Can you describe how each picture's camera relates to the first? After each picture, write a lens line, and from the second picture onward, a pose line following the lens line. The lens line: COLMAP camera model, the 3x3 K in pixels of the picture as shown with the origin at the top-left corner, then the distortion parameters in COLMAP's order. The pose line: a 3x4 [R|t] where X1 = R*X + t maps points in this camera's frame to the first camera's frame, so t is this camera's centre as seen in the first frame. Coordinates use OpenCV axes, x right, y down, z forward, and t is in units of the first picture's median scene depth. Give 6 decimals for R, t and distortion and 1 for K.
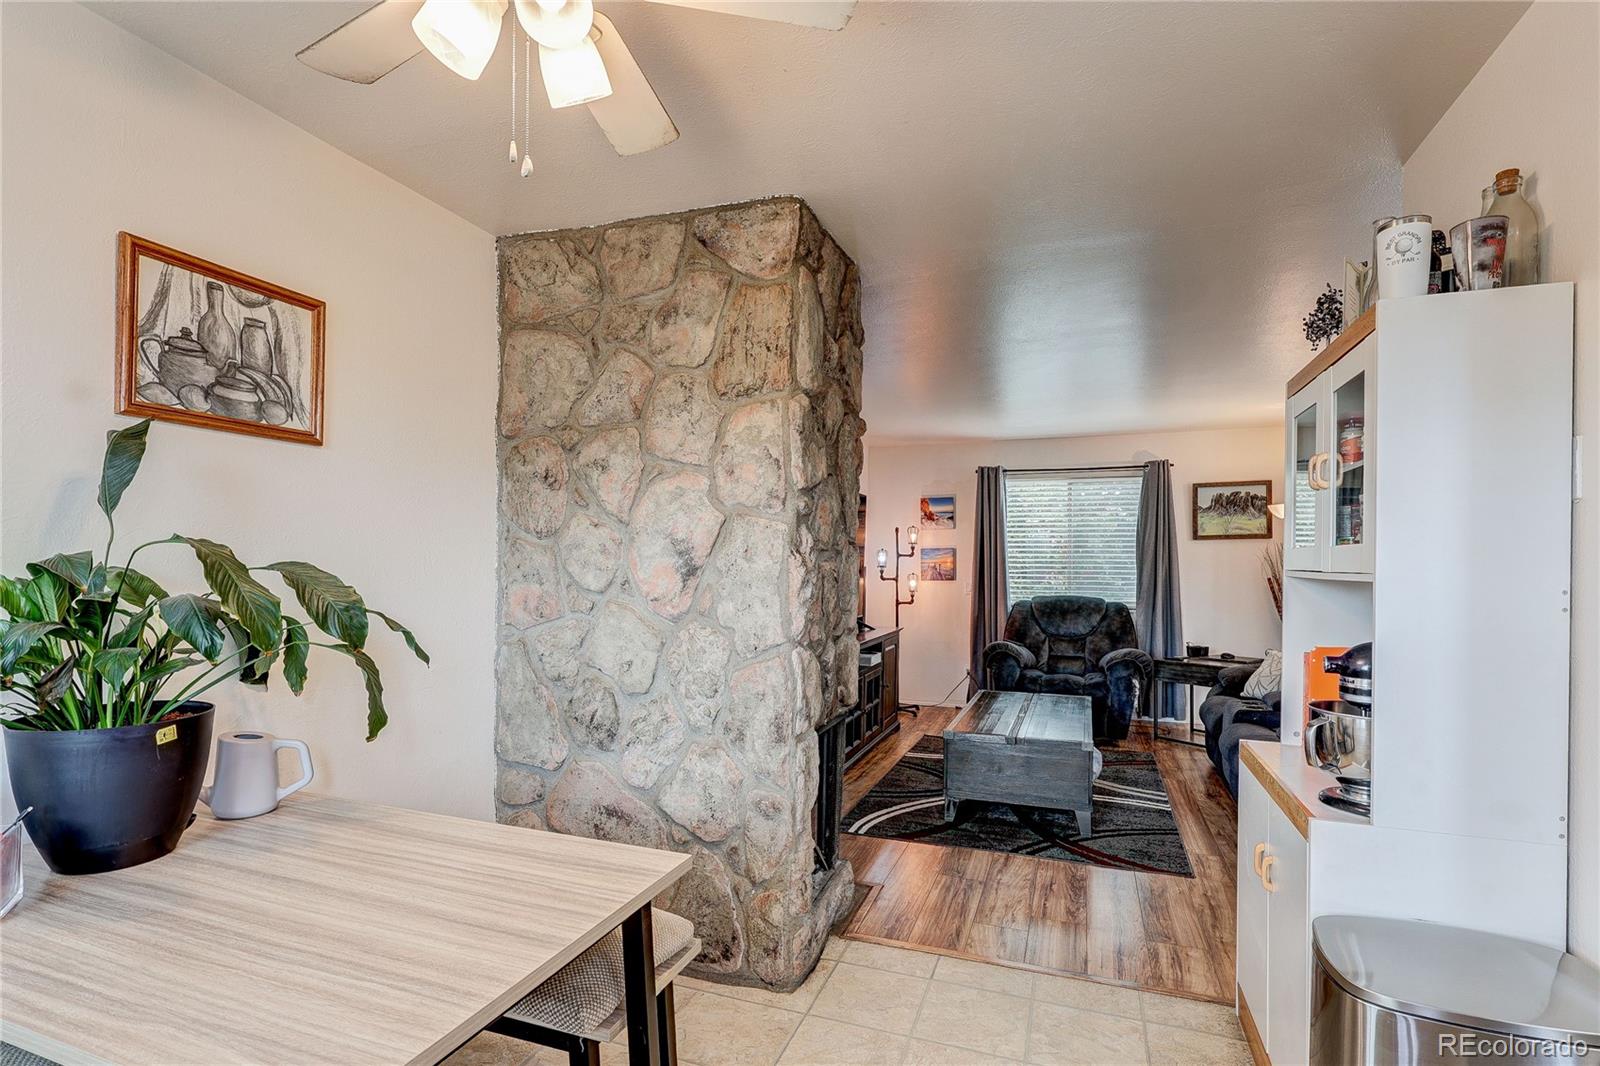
lens RADIAL K [[766.0, 0, 802.2], [0, 766.0, 568.9], [0, 0, 1]] dist [-0.002187, -0.000549]
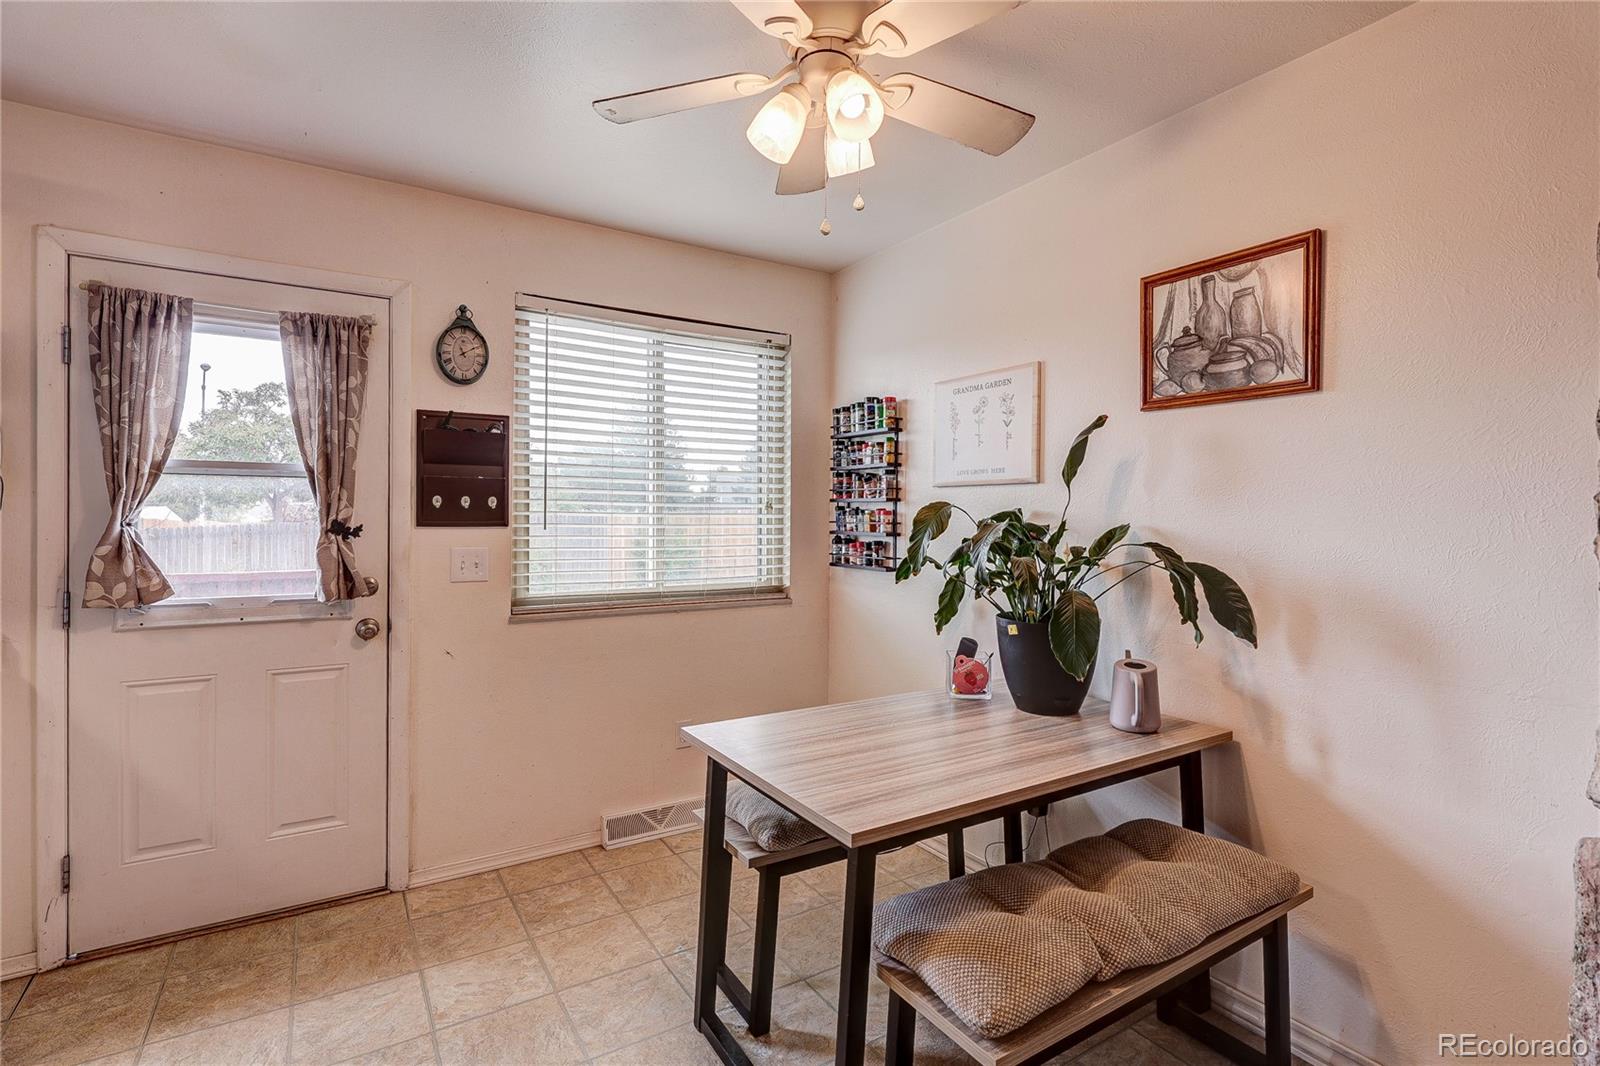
lens RADIAL K [[749.4, 0, 787.1], [0, 749.4, 522.5], [0, 0, 1]] dist [-0.001698, -0.000125]
pose [[-0.615932, -0.003988, -0.787789, 0.372900], [-0.016754, 0.999827, 0.008038, -0.003314], [0.787621, 0.018149, -0.615893, 0.897336]]
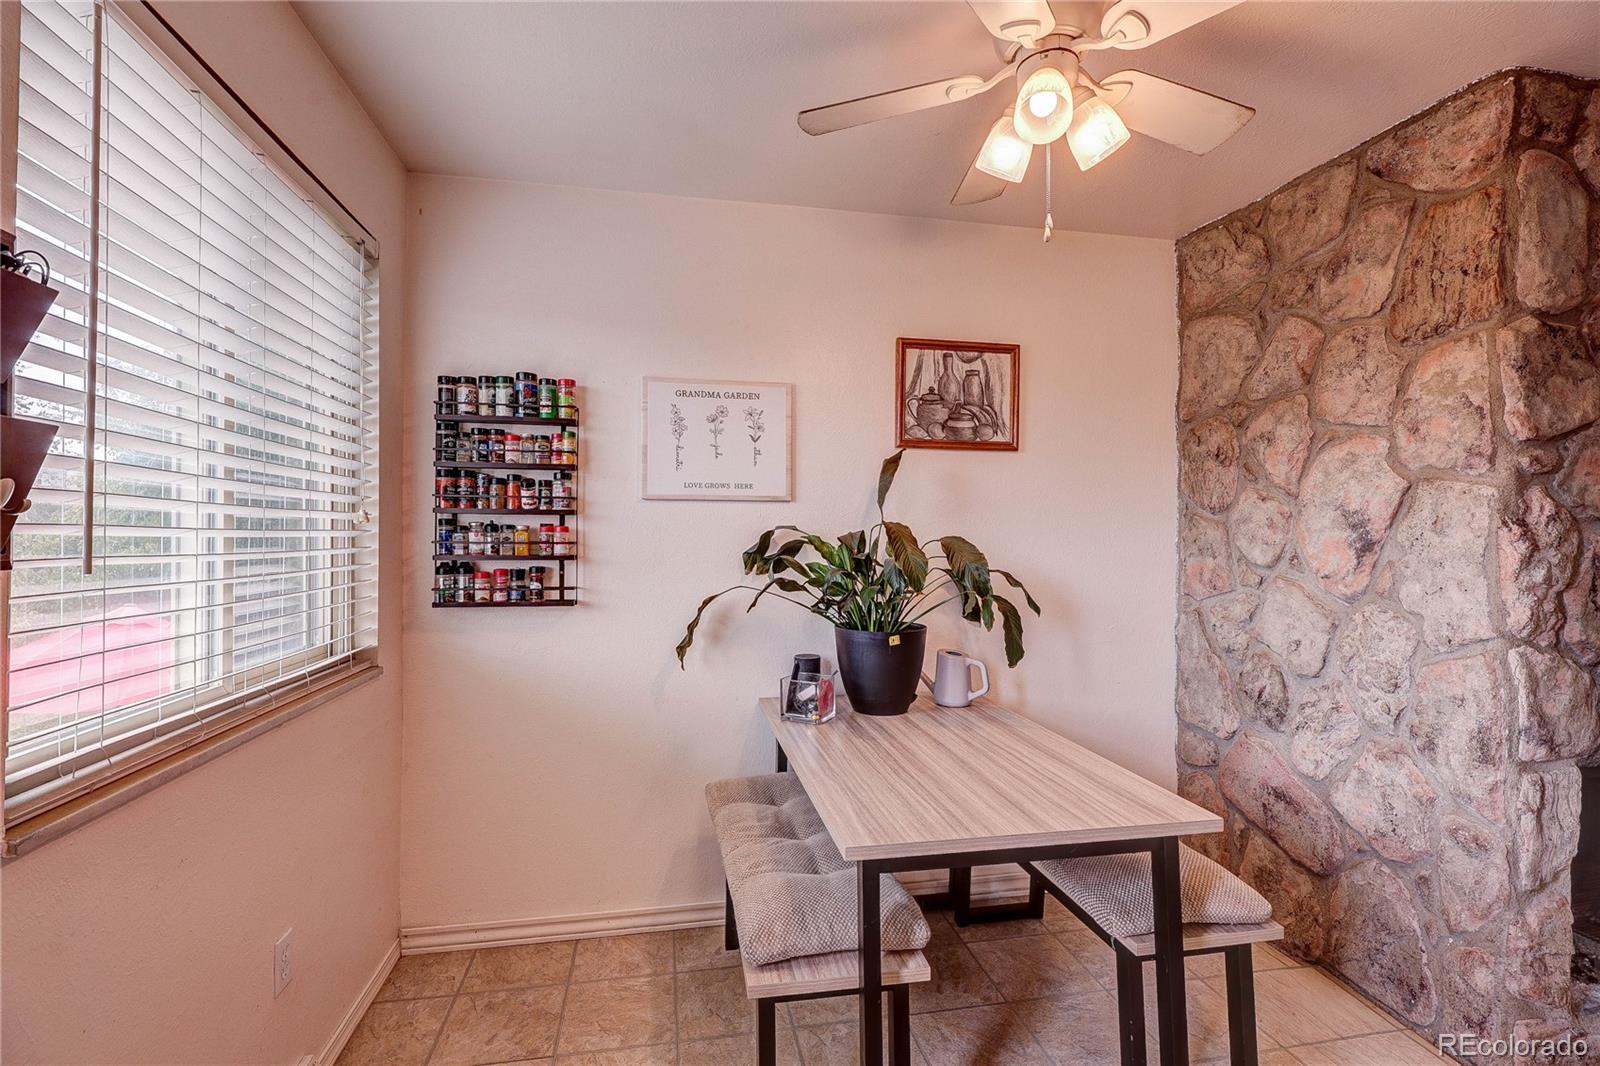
lens RADIAL K [[748.1, 0, 800.0], [0, 748.1, 533.0], [0, 0, 1]] dist [-0.000285, -0.000130]
pose [[0.515555, -0.007041, -0.856827, 0.261681], [-0.006378, 0.999907, -0.012055, 0.002283], [0.856833, 0.011680, 0.515462, -0.009452]]
